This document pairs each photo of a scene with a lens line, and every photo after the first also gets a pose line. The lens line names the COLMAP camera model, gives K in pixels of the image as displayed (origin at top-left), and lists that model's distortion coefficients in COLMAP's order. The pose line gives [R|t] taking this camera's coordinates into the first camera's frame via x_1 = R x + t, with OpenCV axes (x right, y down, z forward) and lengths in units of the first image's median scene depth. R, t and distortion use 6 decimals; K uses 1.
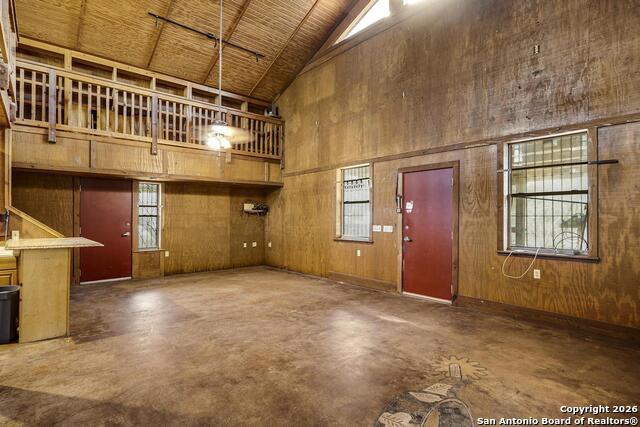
lens RADIAL K [[335.9, 0, 318.7], [0, 335.9, 214.4], [0, 0, 1]] dist [-0.002681, 0.001586]
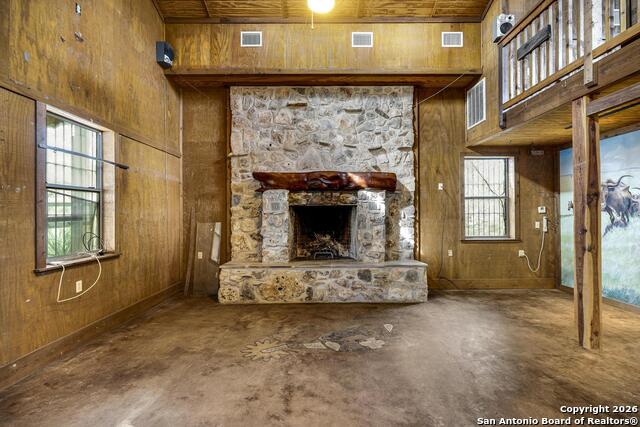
lens RADIAL K [[296.7, 0, 319.0], [0, 296.7, 211.4], [0, 0, 1]] dist [-0.002092, -0.000028]
pose [[-0.752596, 0.007237, 0.658442, -0.369345], [0.002899, 0.999966, -0.007678, 0.004523], [-0.658476, -0.003870, -0.752592, 1.642400]]
